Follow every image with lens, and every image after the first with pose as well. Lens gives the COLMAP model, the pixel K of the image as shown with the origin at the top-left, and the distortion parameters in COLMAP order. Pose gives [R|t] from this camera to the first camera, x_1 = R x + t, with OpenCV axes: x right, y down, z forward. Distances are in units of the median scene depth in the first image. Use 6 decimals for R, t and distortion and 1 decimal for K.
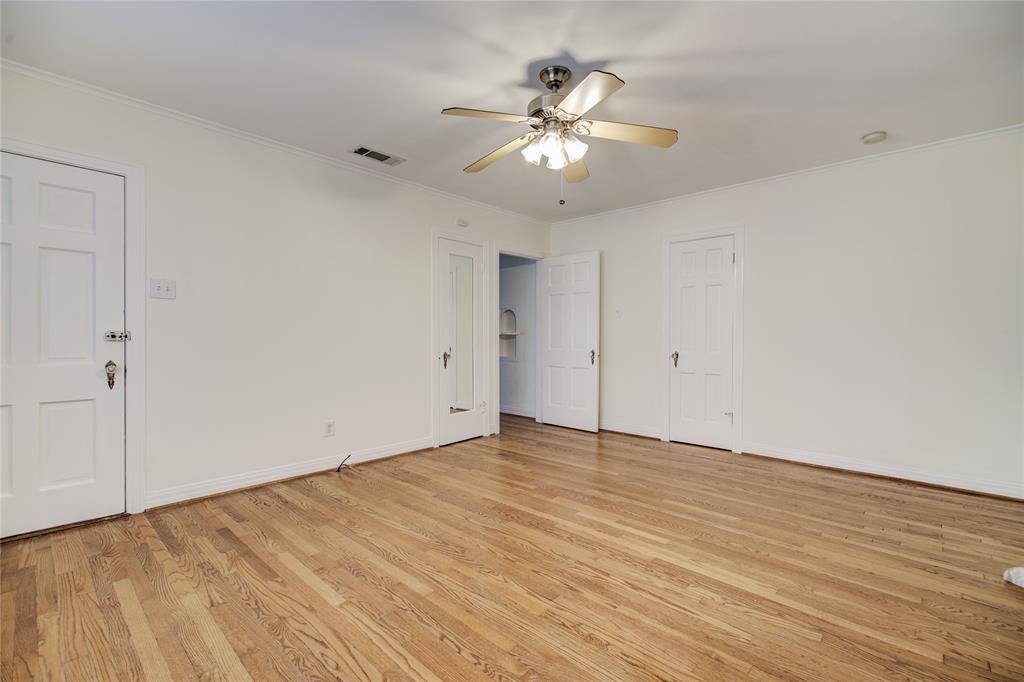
lens RADIAL K [[443.6, 0, 511.7], [0, 443.6, 341.7], [0, 0, 1]] dist [0.002929, 0.000752]
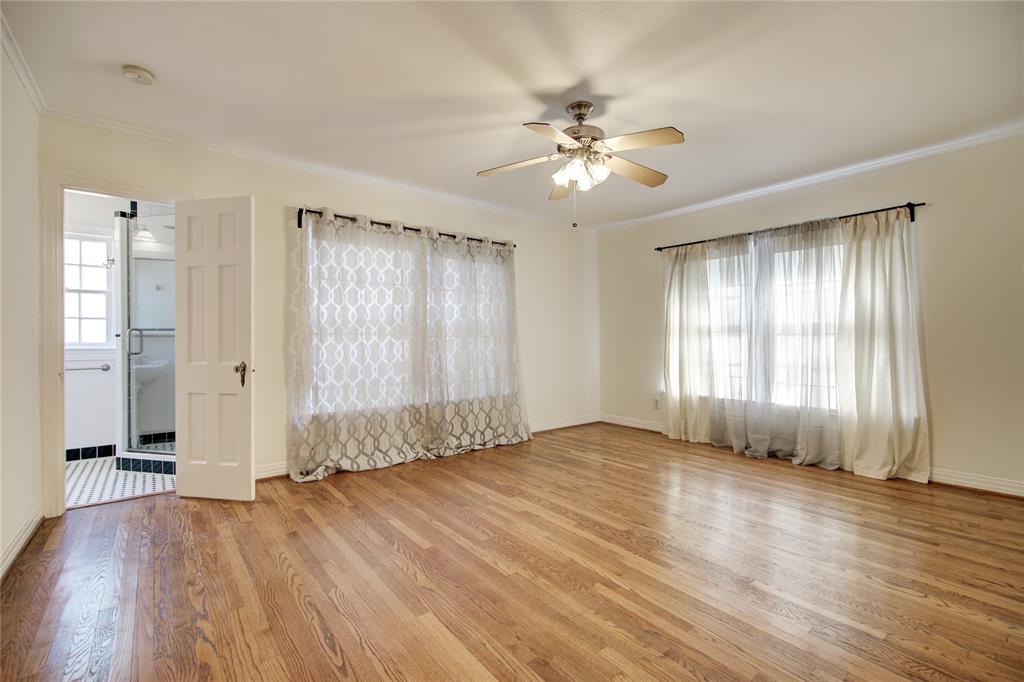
lens RADIAL K [[443.6, 0, 512.3], [0, 443.6, 338.4], [0, 0, 1]] dist [0.002929, 0.000752]
pose [[-0.988556, -0.001046, 0.150852, 0.095288], [0.000702, 0.999933, 0.011533, -0.026257], [-0.150854, 0.011507, -0.988489, 2.106249]]
